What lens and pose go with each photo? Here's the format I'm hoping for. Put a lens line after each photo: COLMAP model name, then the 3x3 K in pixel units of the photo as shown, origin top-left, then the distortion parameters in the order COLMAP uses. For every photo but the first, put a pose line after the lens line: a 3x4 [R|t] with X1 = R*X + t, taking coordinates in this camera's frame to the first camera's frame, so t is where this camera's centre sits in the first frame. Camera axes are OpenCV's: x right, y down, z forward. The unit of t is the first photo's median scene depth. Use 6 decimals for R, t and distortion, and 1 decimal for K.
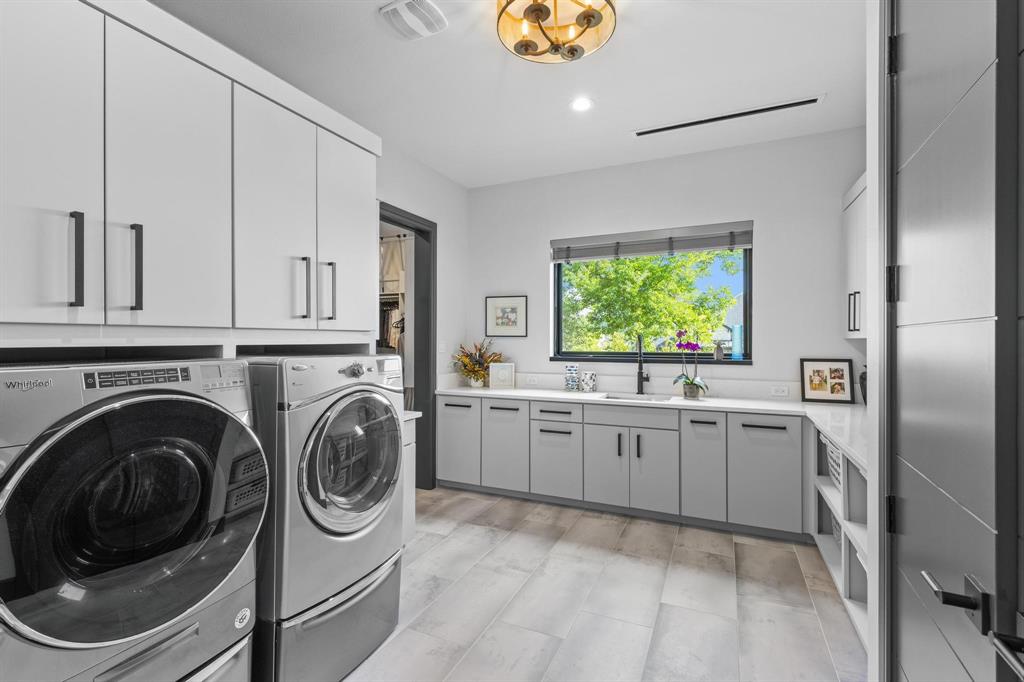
lens RADIAL K [[463.9, 0, 511.1], [0, 463.9, 339.6], [0, 0, 1]] dist [0.002681, -0.000623]
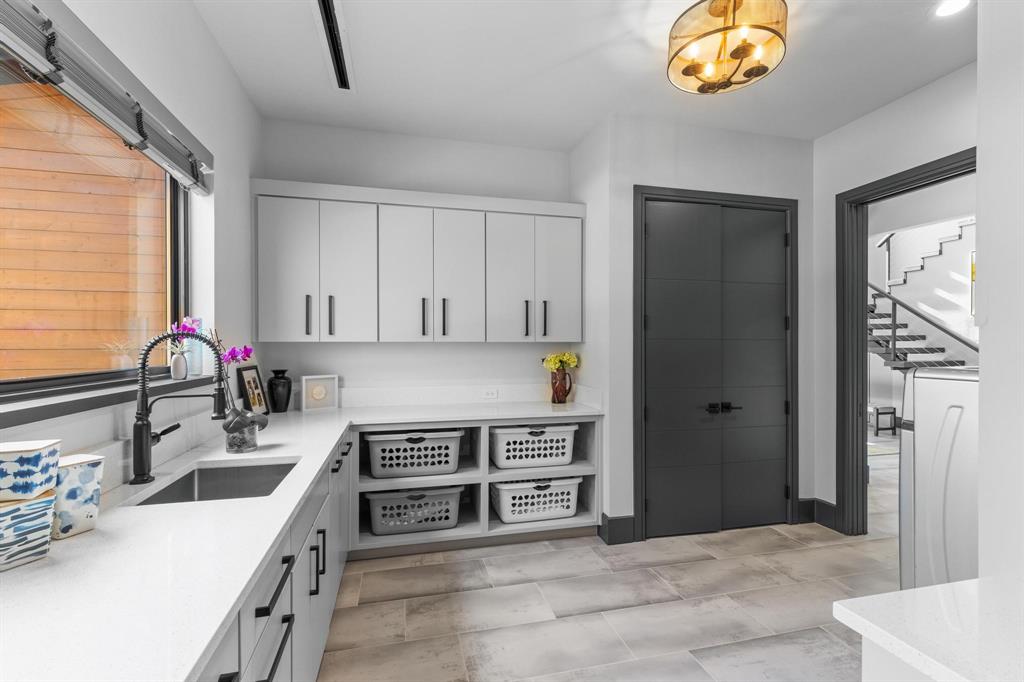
lens RADIAL K [[463.9, 0, 515.1], [0, 463.9, 343.1], [0, 0, 1]] dist [0.002681, -0.000623]
pose [[-0.627567, 0.001867, 0.778560, -0.316114], [-0.000320, 0.999996, -0.002656, 0.005813], [-0.778563, -0.001916, -0.627564, 1.443649]]
